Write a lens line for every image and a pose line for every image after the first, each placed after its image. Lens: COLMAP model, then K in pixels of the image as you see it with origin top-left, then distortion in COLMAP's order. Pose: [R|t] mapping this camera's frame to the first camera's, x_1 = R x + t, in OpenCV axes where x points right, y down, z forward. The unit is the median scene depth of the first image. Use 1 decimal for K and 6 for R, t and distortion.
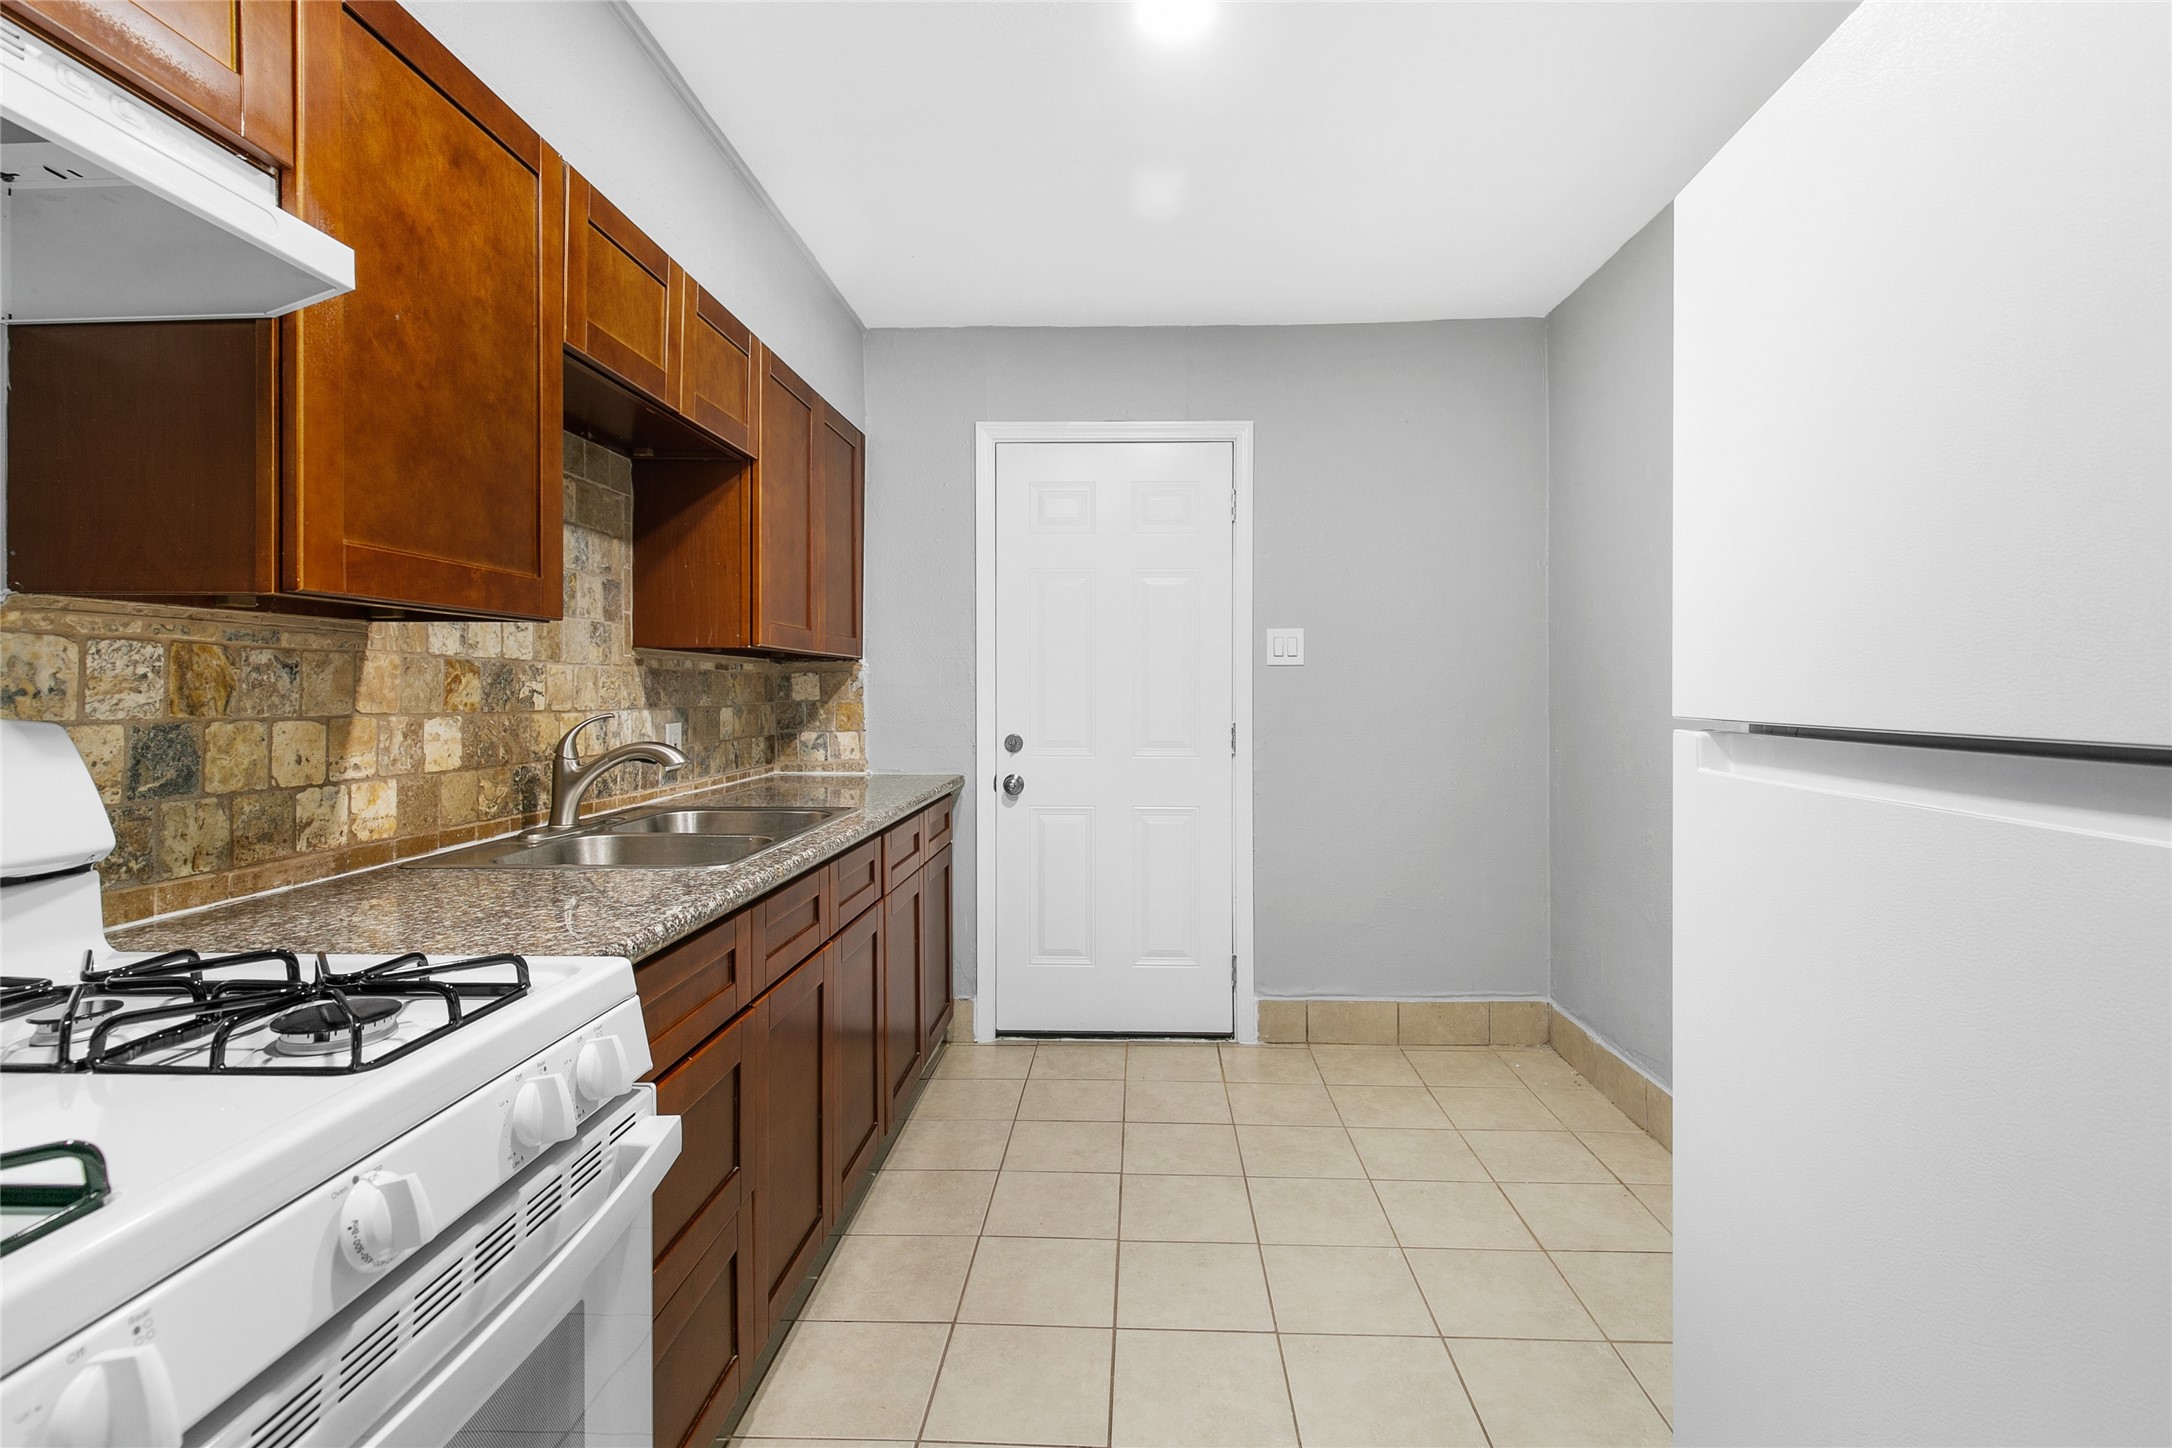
lens RADIAL K [[1010.8, 0, 1100.2], [0, 1010.8, 688.0], [0, 0, 1]] dist [0.007181, -0.000921]
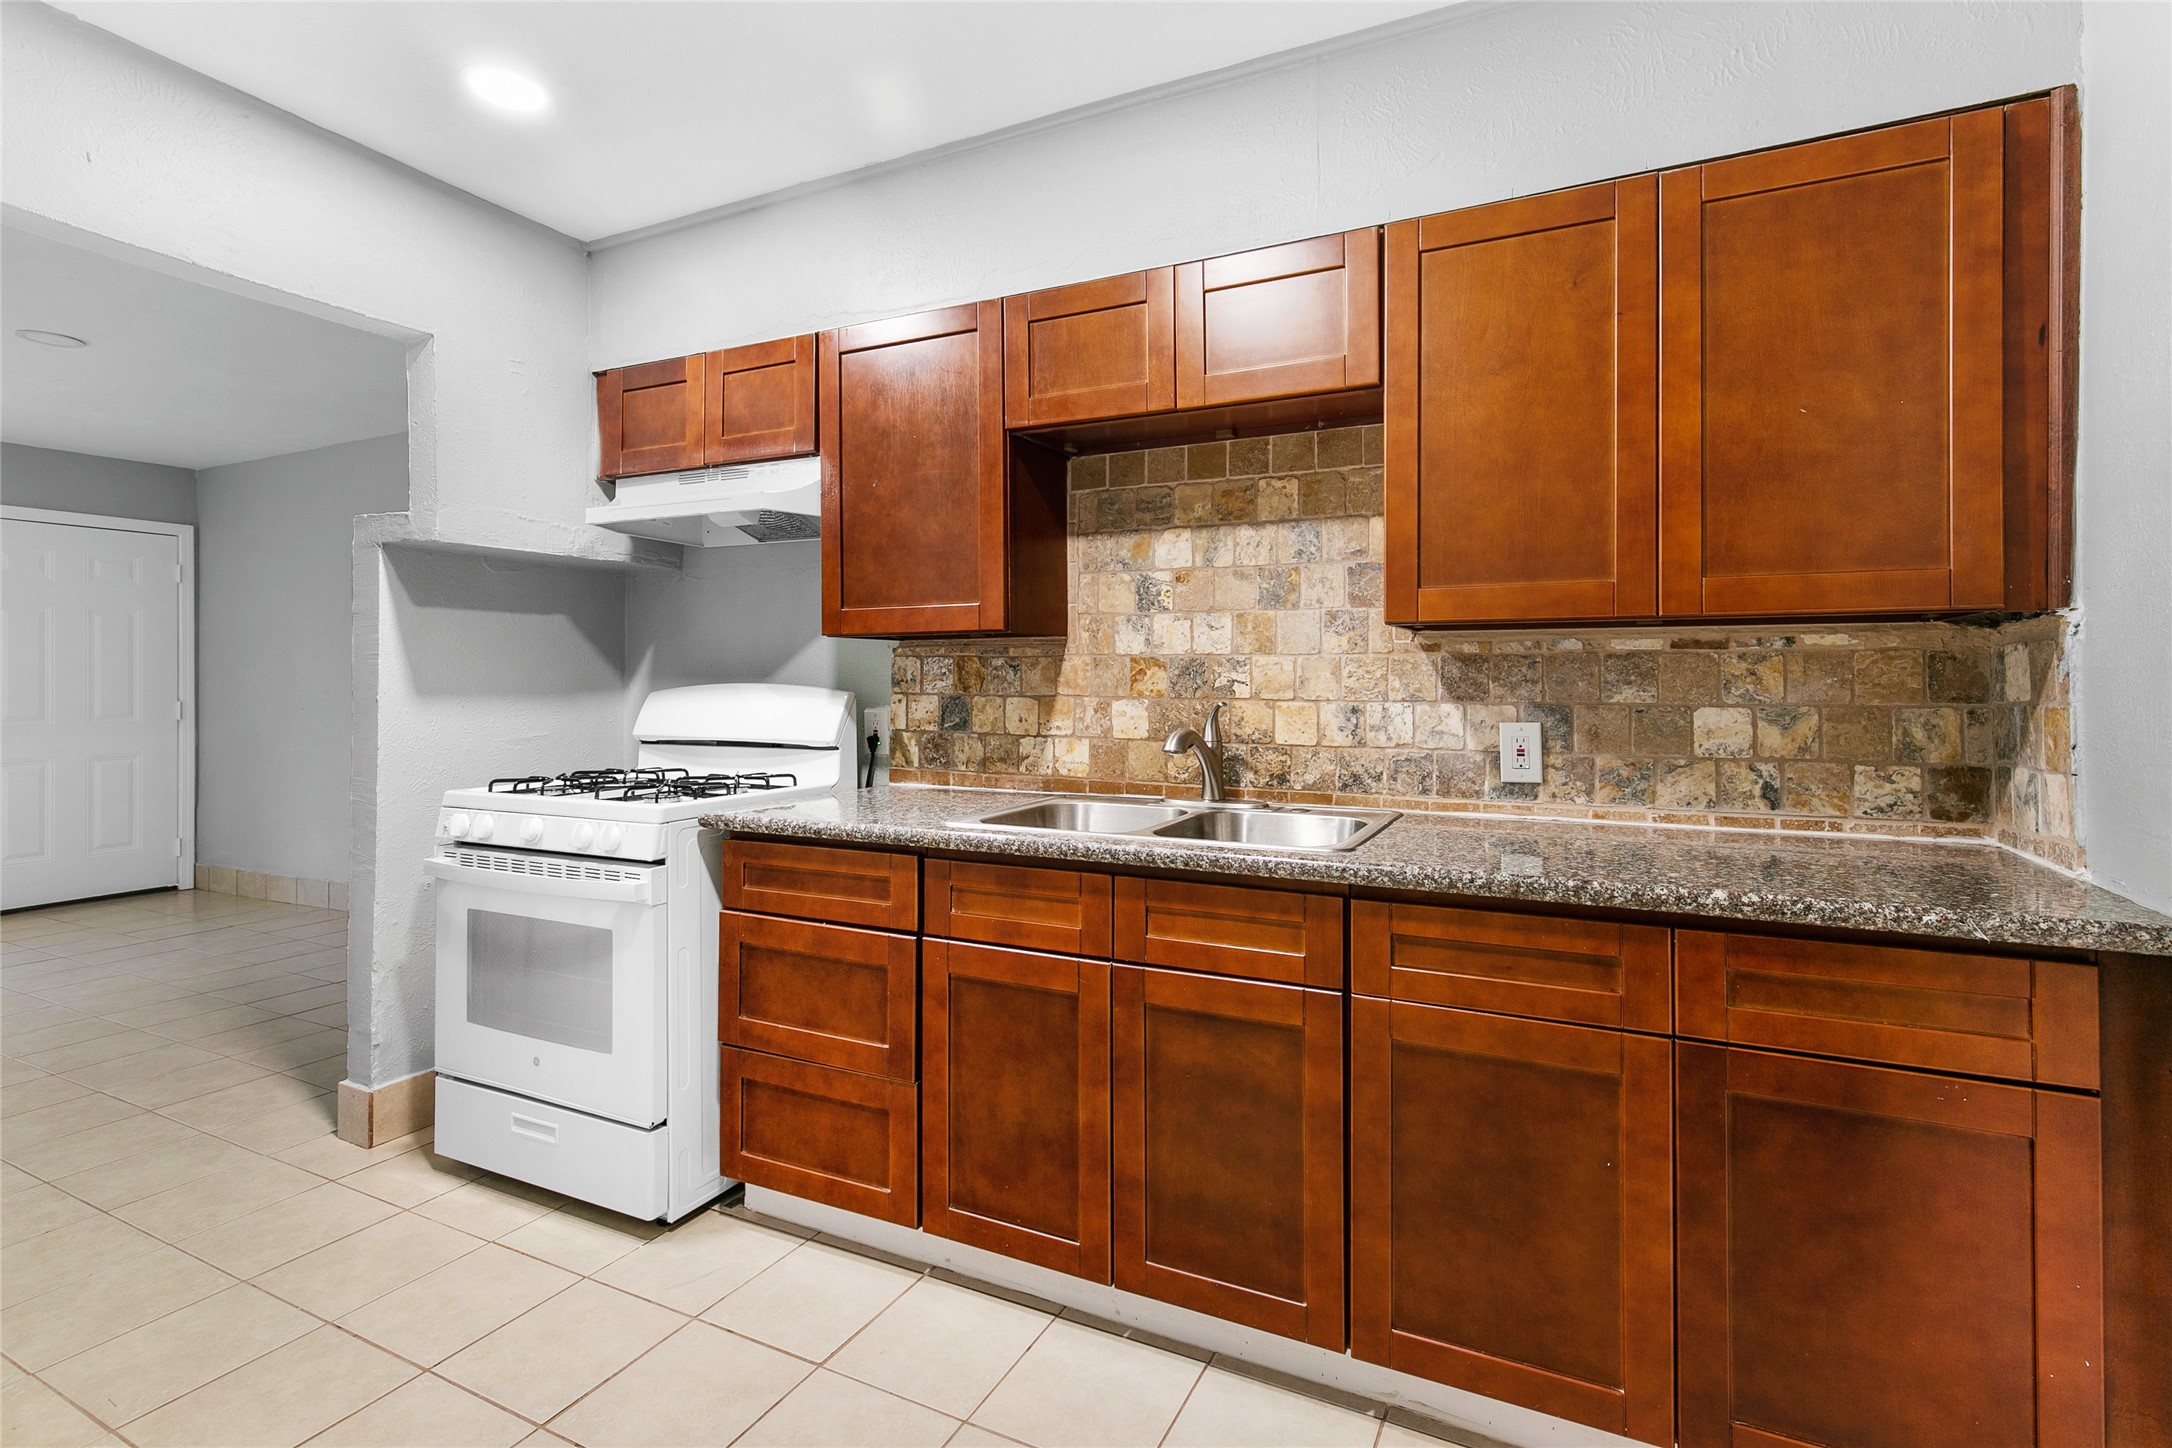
lens RADIAL K [[1010.8, 0, 1090.5], [0, 1010.8, 702.4], [0, 0, 1]] dist [0.007181, -0.000921]
pose [[-0.403167, 0.005800, -0.915108, 0.617370], [-0.005088, 0.999950, 0.008579, 0.020655], [0.915112, 0.008115, -0.403117, 1.476793]]
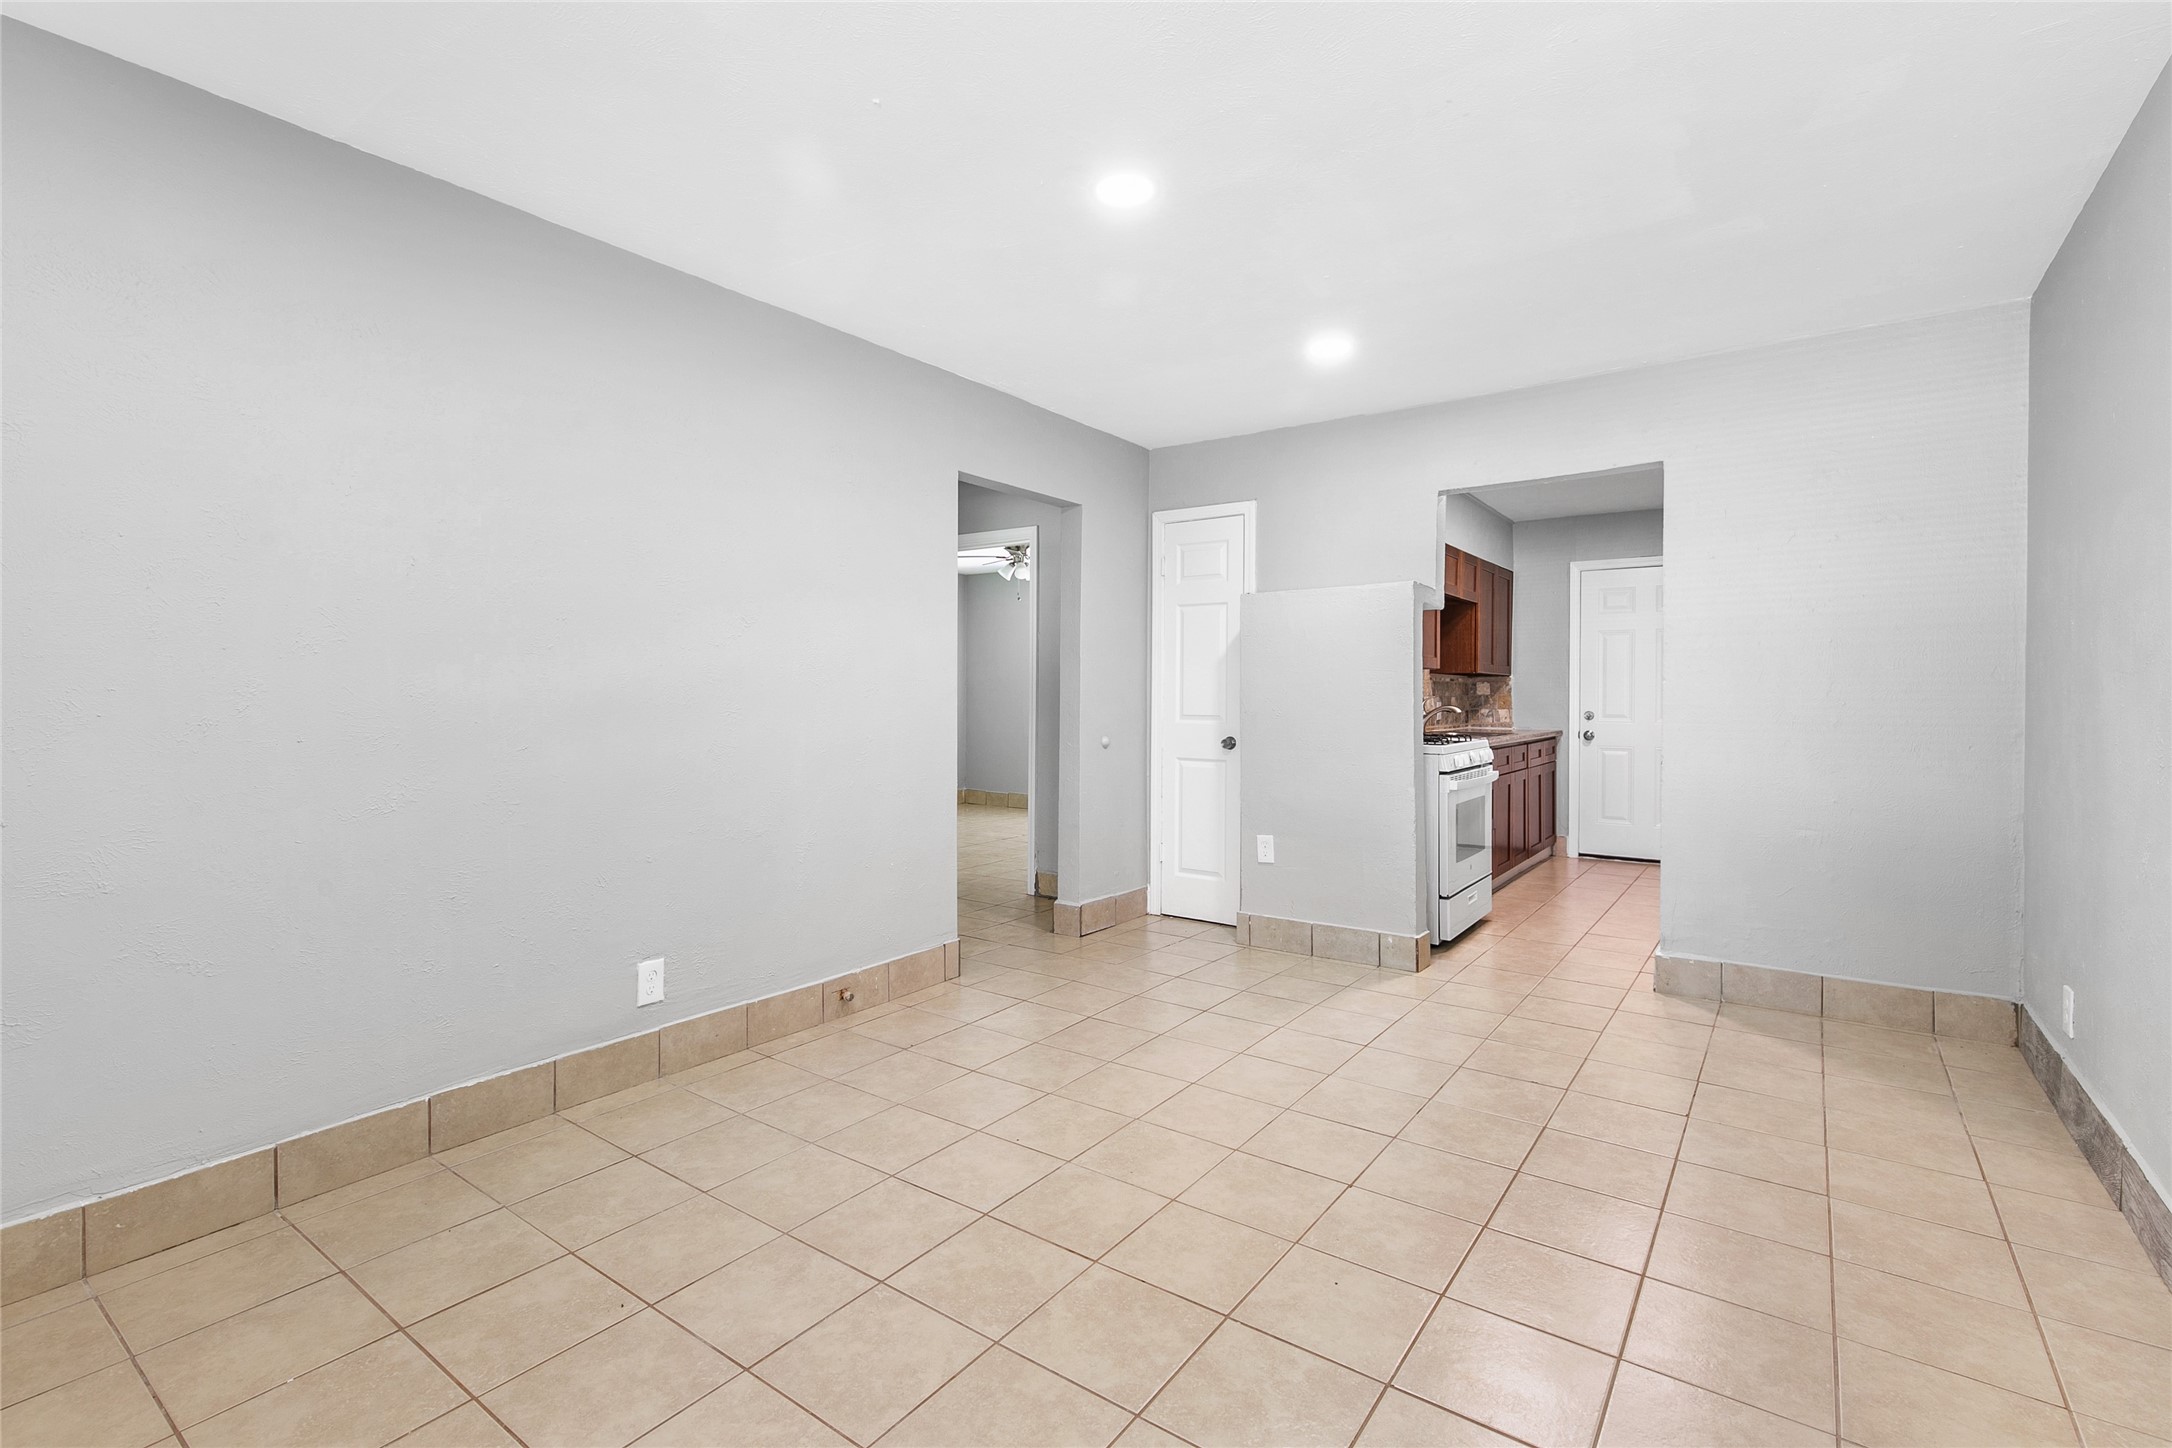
lens RADIAL K [[1010.8, 0, 1086.0], [0, 1010.8, 710.4], [0, 0, 1]] dist [0.007181, -0.000921]
pose [[0.837653, 0.007423, -0.546152, 0.342100], [-0.001267, 0.999931, 0.011649, 0.040378], [0.546201, -0.009066, 0.837605, -2.415674]]
